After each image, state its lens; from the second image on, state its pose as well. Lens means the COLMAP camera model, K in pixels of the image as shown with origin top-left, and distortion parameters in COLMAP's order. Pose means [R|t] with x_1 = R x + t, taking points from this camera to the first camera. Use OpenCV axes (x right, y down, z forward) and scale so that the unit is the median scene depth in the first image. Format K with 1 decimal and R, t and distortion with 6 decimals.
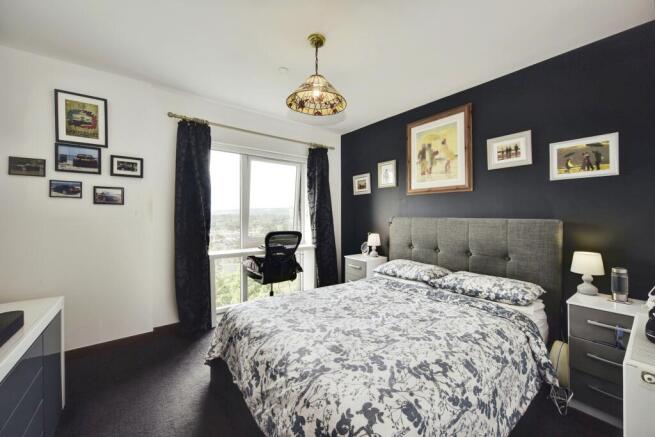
lens RADIAL K [[256.0, 0, 328.5], [0, 256.0, 215.0], [0, 0, 1]] dist [-0.002055, -0.000526]
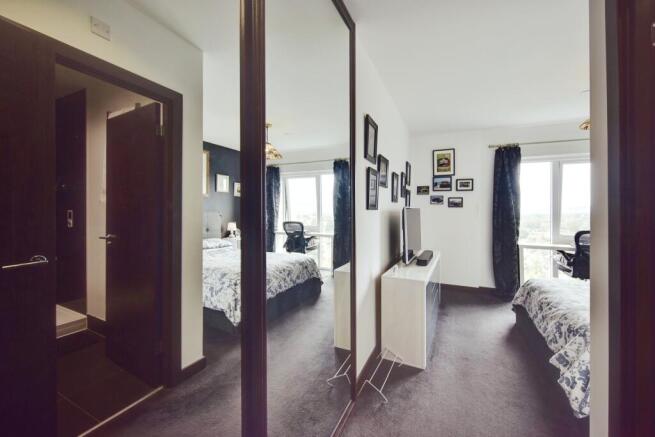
lens RADIAL K [[256.0, 0, 332.7], [0, 256.0, 207.7], [0, 0, 1]] dist [-0.002055, -0.000526]
pose [[0.457679, -0.002533, -0.889114, 0.315525], [-0.012727, 0.999875, -0.009400, -0.010609], [0.889026, 0.015618, 0.457589, -0.542970]]
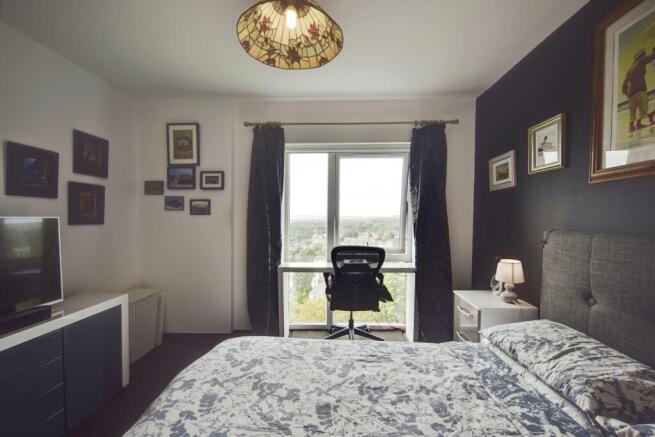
lens RADIAL K [[256.0, 0, 328.1], [0, 256.0, 226.6], [0, 0, 1]] dist [-0.002055, -0.000526]
pose [[0.773574, 0.018132, -0.633446, 0.300633], [0.003715, 0.999444, 0.033145, -0.022959], [0.633695, -0.027993, 0.773077, 0.449393]]
